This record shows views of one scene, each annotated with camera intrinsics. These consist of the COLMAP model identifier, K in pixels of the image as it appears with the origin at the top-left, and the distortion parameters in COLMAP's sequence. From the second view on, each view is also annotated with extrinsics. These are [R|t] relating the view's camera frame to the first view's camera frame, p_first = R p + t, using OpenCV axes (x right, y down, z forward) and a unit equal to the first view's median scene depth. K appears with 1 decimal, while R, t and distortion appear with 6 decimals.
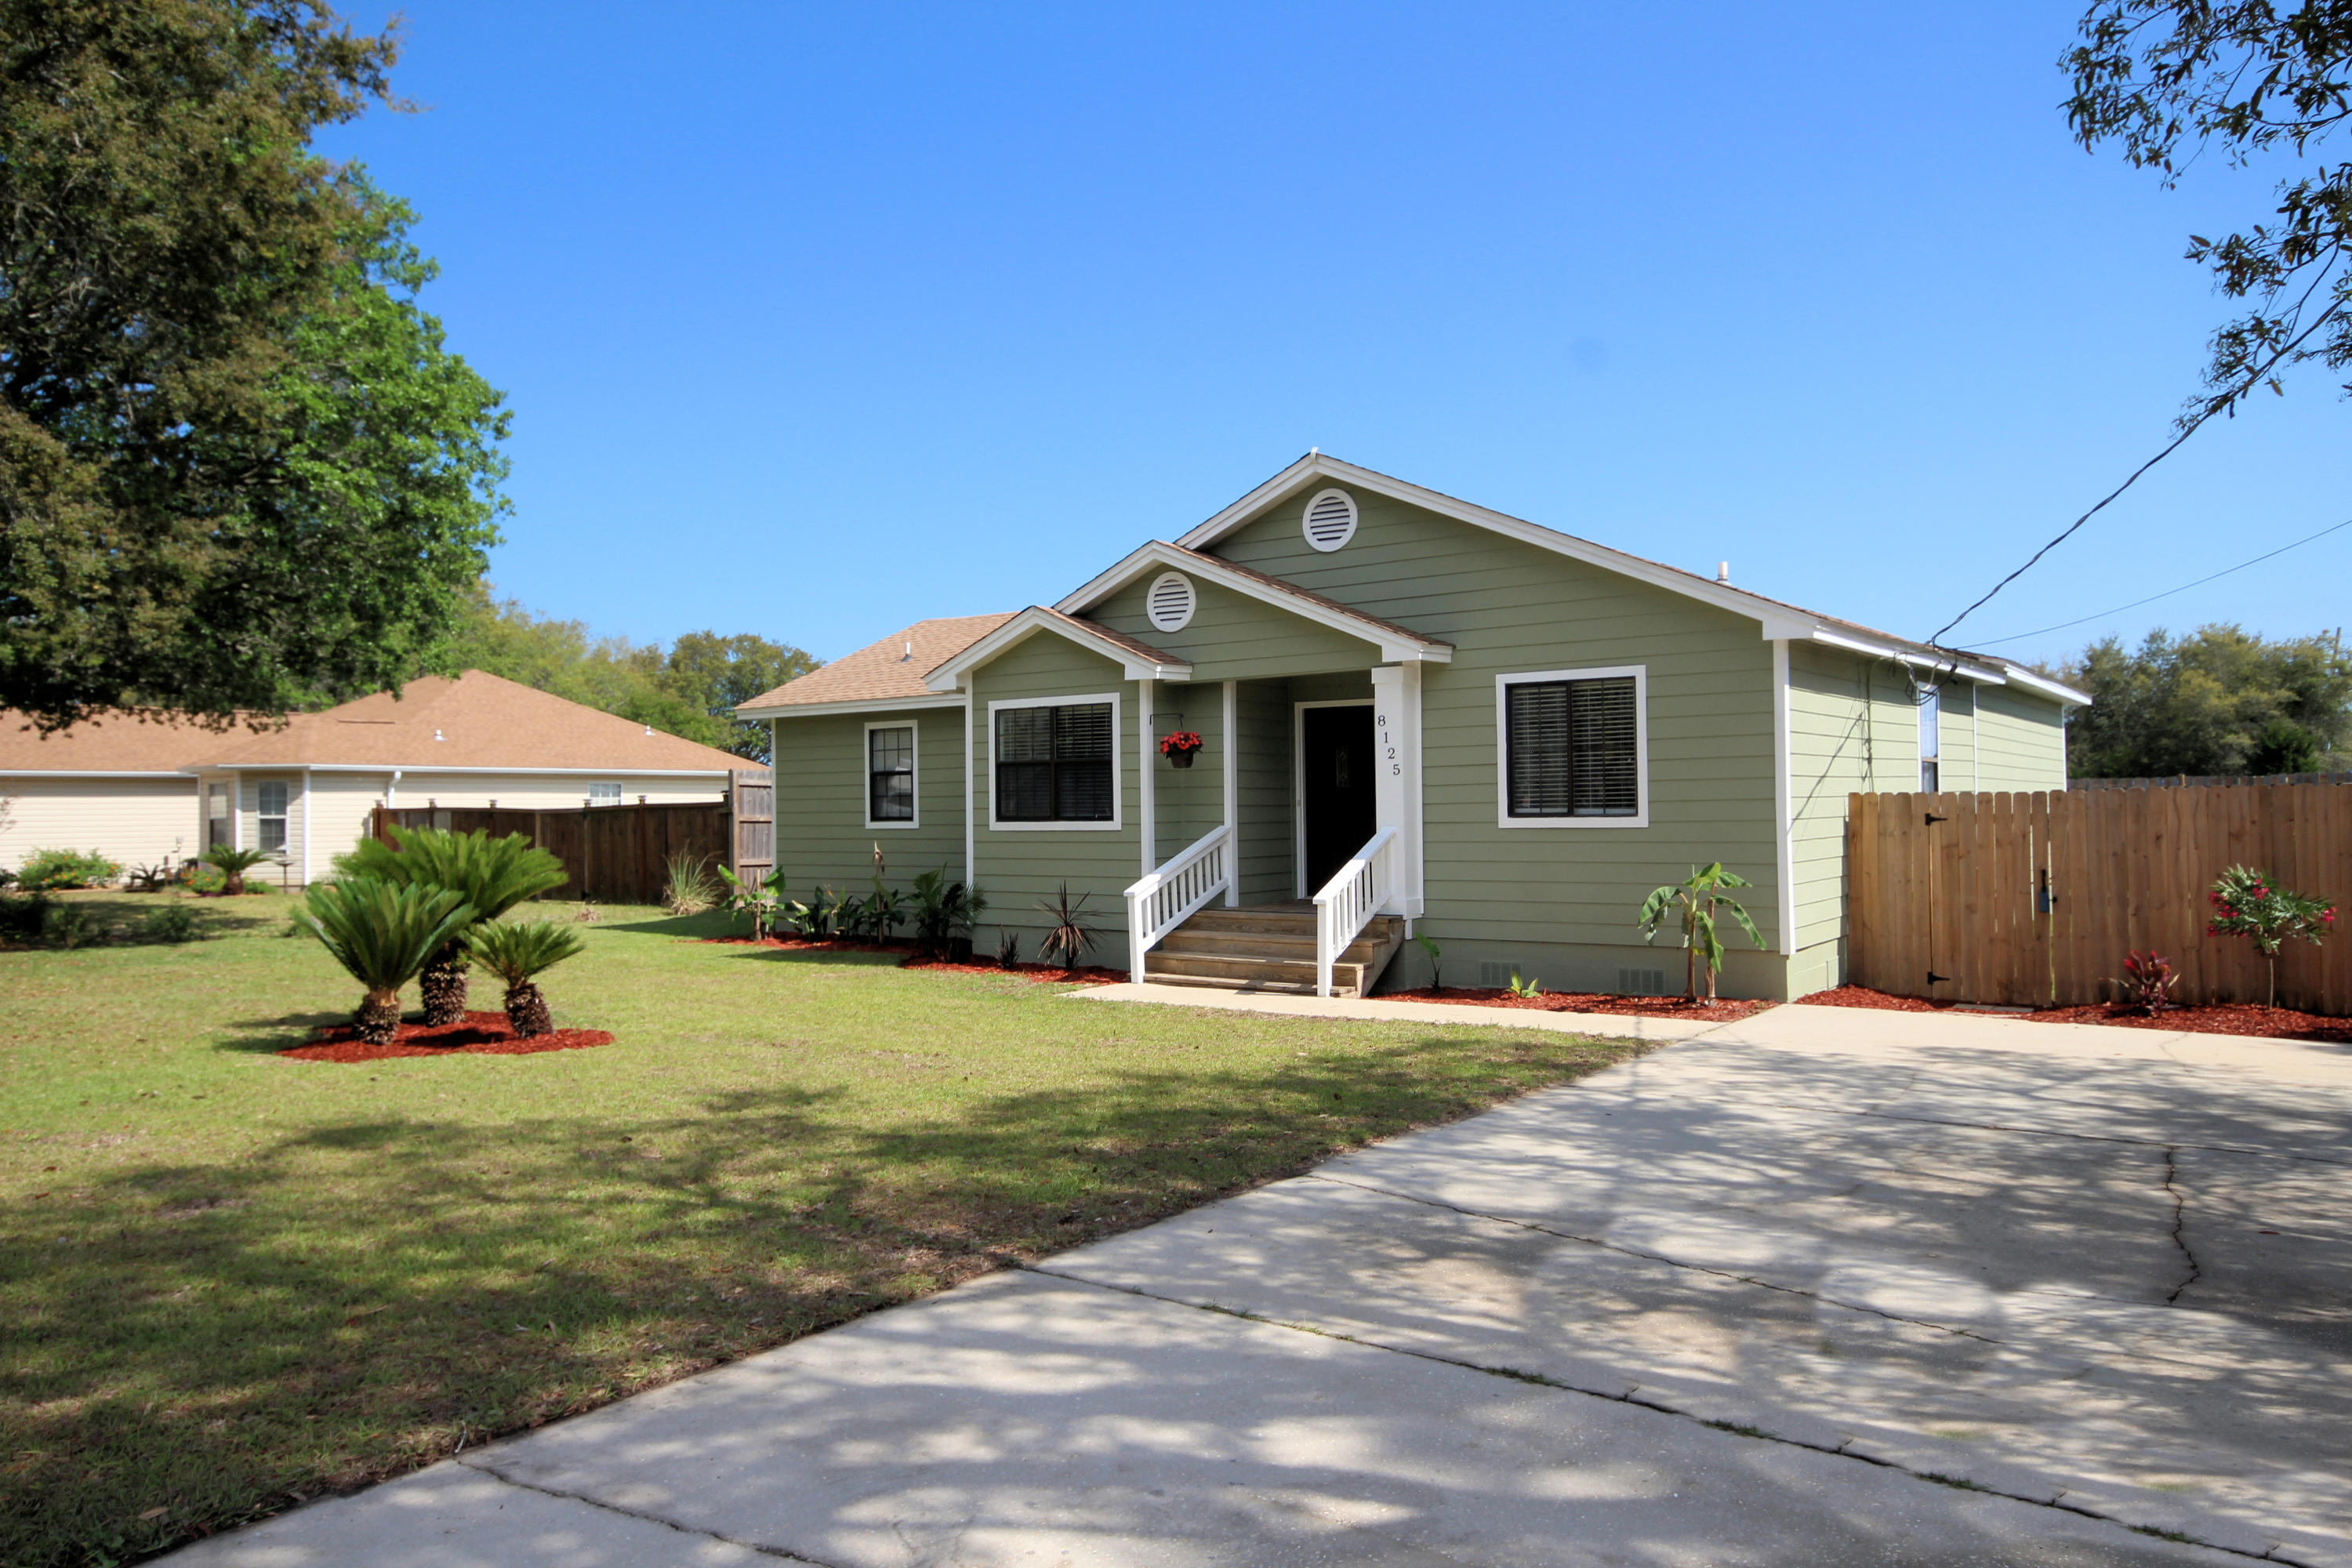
lens RADIAL K [[1611.2, 0, 1176.0], [0, 1611.2, 784.0], [0, 0, 1]] dist [-0.001347, -0.000674]
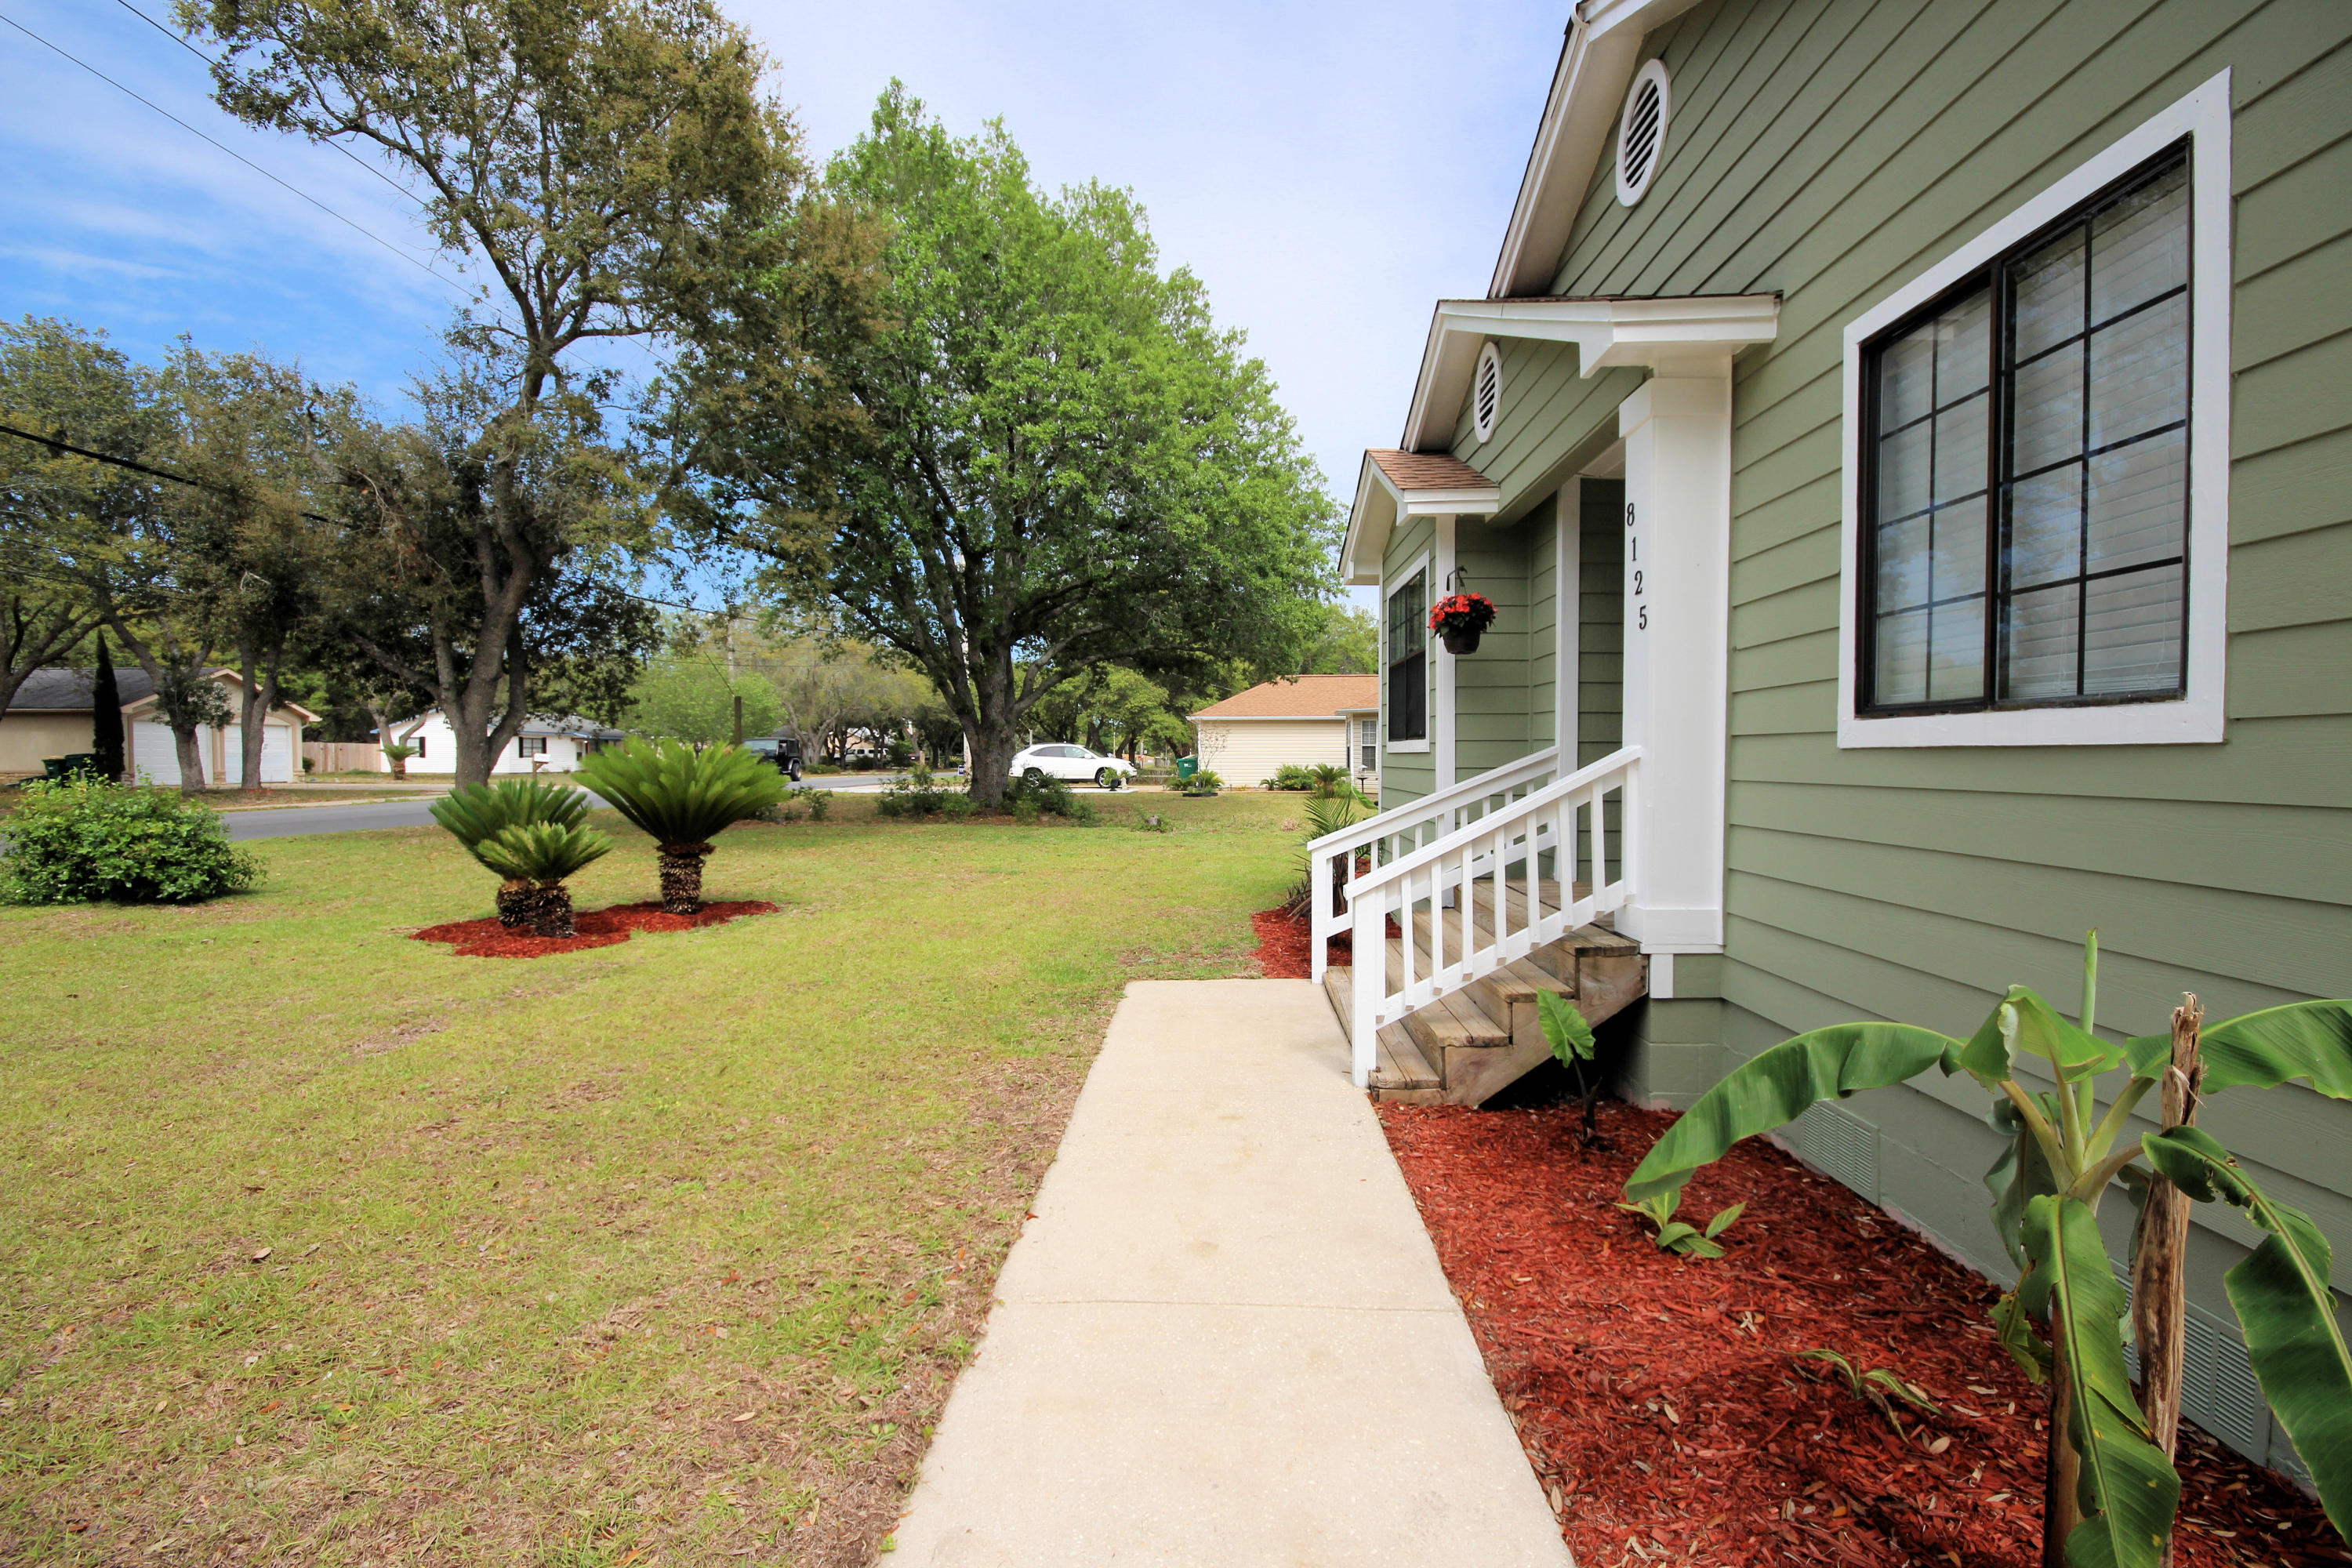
lens RADIAL K [[1075.6, 0, 1176.0], [0, 1075.6, 784.0], [0, 0, 1]] dist [-0.022623, -0.001258]
pose [[0.564507, 0.033291, -0.824757, 0.308103], [0.011414, 0.998776, 0.048128, 0.021460], [0.825349, -0.036582, 0.563436, 0.722355]]
